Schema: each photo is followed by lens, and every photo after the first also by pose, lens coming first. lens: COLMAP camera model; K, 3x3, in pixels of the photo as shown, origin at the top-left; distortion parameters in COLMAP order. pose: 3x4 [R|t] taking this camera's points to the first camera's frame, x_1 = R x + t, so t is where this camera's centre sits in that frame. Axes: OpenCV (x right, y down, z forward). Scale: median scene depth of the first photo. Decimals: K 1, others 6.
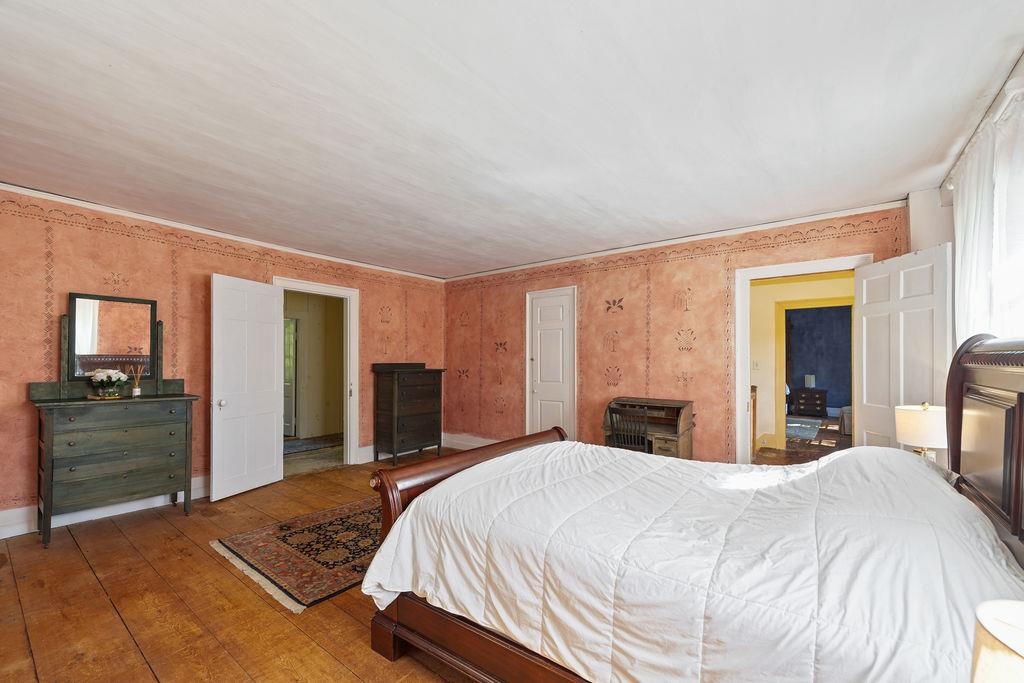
lens RADIAL K [[424.3, 0, 514.0], [0, 424.3, 362.4], [0, 0, 1]] dist [-0.000386, -0.000116]
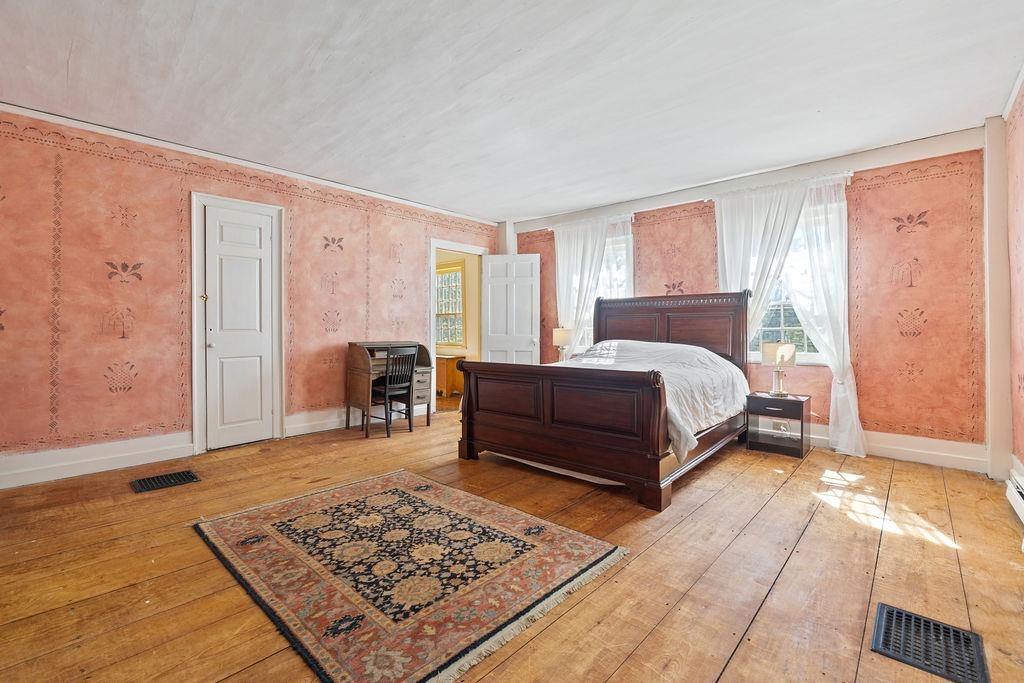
lens RADIAL K [[450.1, 0, 506.7], [0, 450.1, 326.8], [0, 0, 1]] dist [-0.002993, -0.000443]
pose [[0.090776, 0.005457, 0.995856, -0.707539], [0.008915, 0.999940, -0.006292, 0.055225], [-0.995831, 0.009449, 0.090722, 0.553744]]
